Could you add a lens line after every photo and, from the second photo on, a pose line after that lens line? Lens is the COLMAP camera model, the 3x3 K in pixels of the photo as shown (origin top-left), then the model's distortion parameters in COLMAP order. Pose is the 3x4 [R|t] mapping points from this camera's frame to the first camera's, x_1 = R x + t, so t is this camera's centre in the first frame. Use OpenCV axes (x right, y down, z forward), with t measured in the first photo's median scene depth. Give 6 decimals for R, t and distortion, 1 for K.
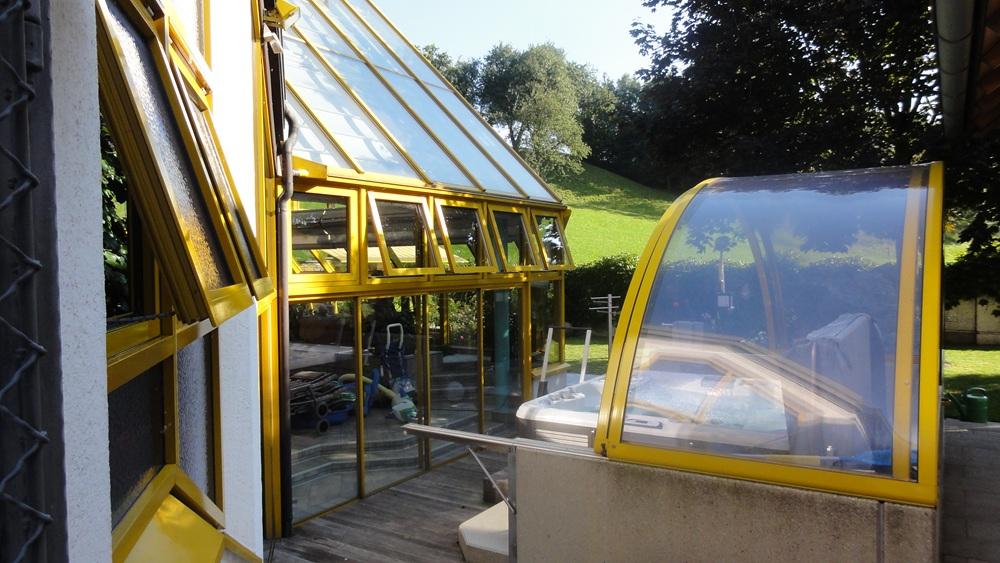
lens RADIAL K [[696.2, 0, 499.6], [0, 696.2, 283.3], [0, 0, 1]] dist [-0.004247, -0.005795]
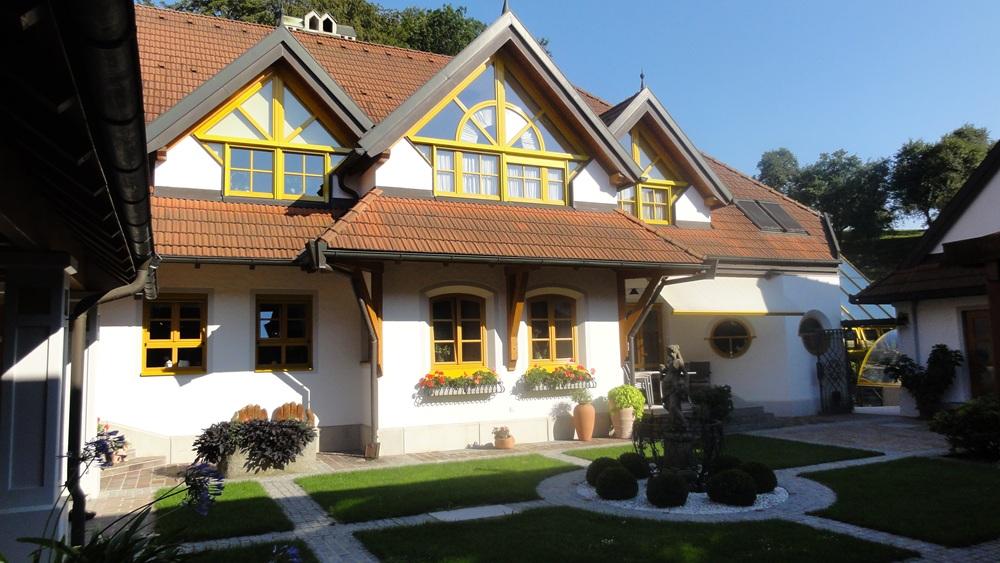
lens RADIAL K [[696.2, 0, 499.7], [0, 696.2, 281.0], [0, 0, 1]] dist [-0.004247, -0.005795]
pose [[0.846093, -0.064593, -0.529106, 0.018339], [-0.001472, 0.992344, -0.123499, 0.006206], [0.533033, 0.105270, 0.839520, -0.225624]]
